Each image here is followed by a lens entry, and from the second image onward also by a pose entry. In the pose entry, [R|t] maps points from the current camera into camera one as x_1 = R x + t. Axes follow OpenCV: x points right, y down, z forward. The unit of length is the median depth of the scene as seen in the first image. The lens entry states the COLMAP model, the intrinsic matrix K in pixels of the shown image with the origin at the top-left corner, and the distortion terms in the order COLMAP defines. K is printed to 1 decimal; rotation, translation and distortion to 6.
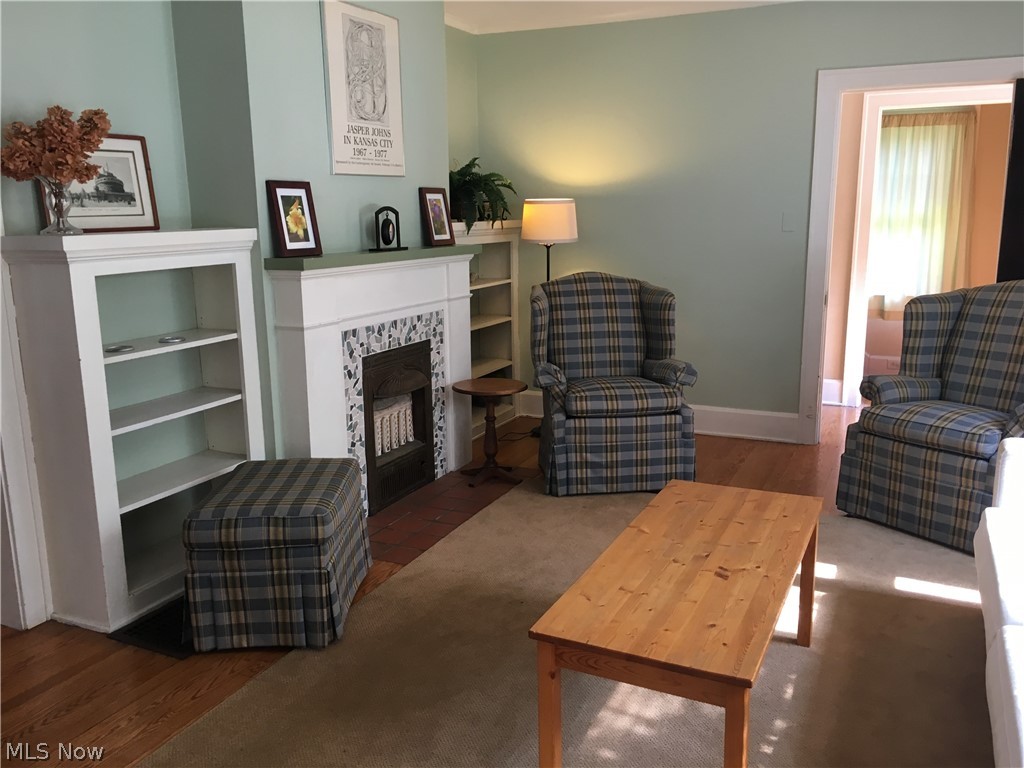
lens RADIAL K [[870.5, 0, 514.4], [0, 870.5, 382.2], [0, 0, 1]] dist [0.054876, -0.074371]
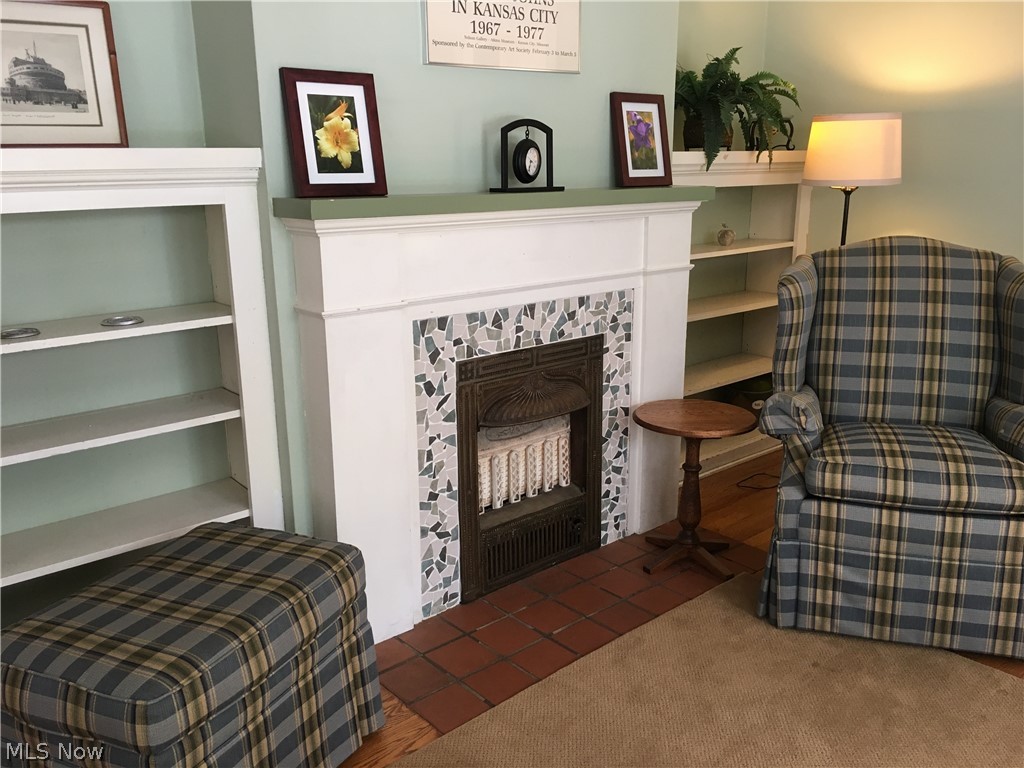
lens RADIAL K [[870.5, 0, 513.7], [0, 870.5, 381.9], [0, 0, 1]] dist [0.054876, -0.074371]
pose [[0.912443, 0.106024, -0.395229, 0.106286], [-0.083297, 0.993752, 0.074281, -0.060666], [0.400635, -0.034856, 0.915574, 0.415953]]
